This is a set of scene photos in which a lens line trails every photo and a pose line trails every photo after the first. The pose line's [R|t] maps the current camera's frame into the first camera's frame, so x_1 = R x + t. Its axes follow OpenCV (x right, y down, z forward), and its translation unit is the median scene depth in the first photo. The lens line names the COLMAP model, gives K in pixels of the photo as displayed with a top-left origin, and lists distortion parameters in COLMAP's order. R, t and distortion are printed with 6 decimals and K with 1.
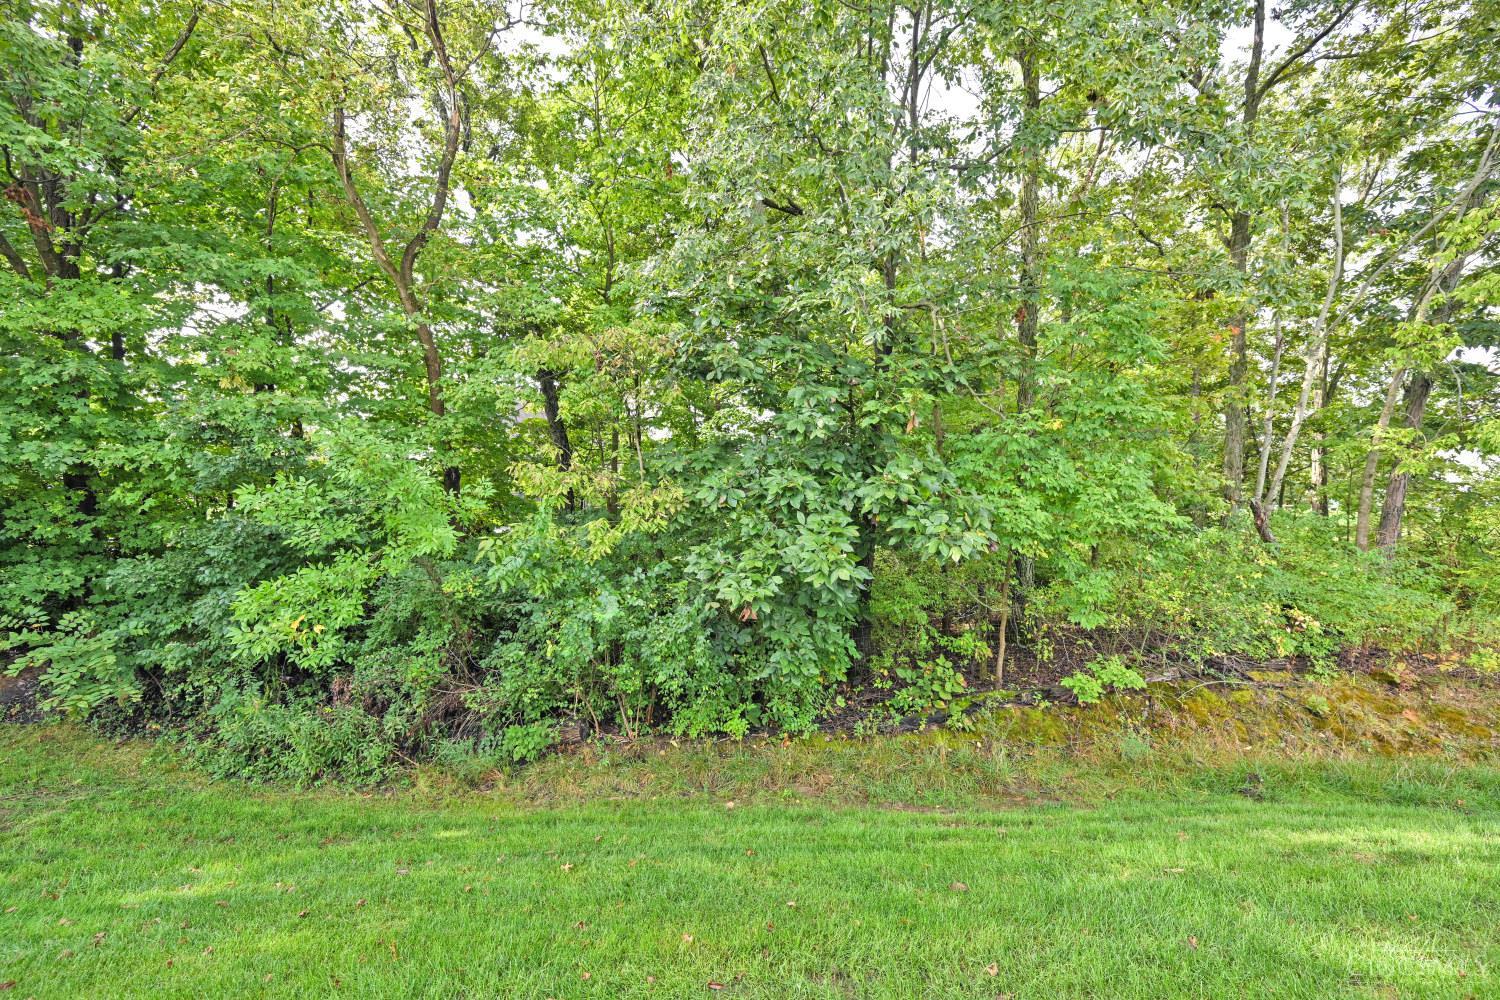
lens RADIAL K [[645.7, 0, 752.6], [0, 645.7, 499.6], [0, 0, 1]] dist [0.000735, -0.000716]
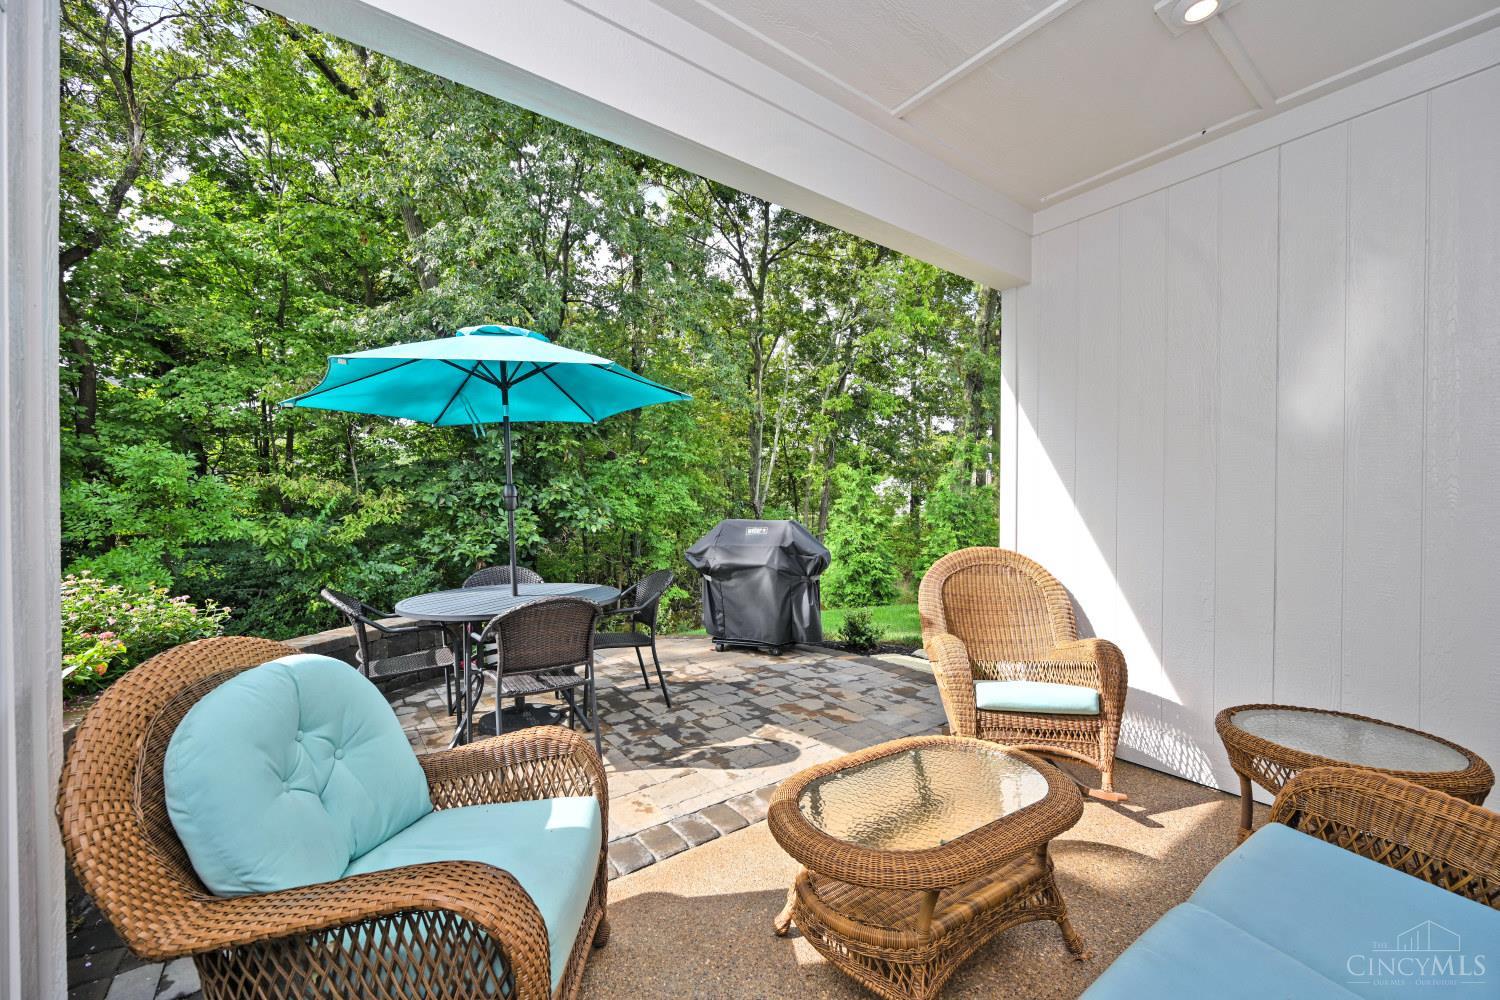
lens RADIAL K [[645.7, 0, 752.6], [0, 645.7, 505.2], [0, 0, 1]] dist [0.000735, -0.000716]
pose [[0.846132, -0.002003, 0.532969, -0.261740], [0.008741, 0.999911, -0.010120, 0.033509], [-0.532901, 0.013222, 0.846074, -0.744184]]
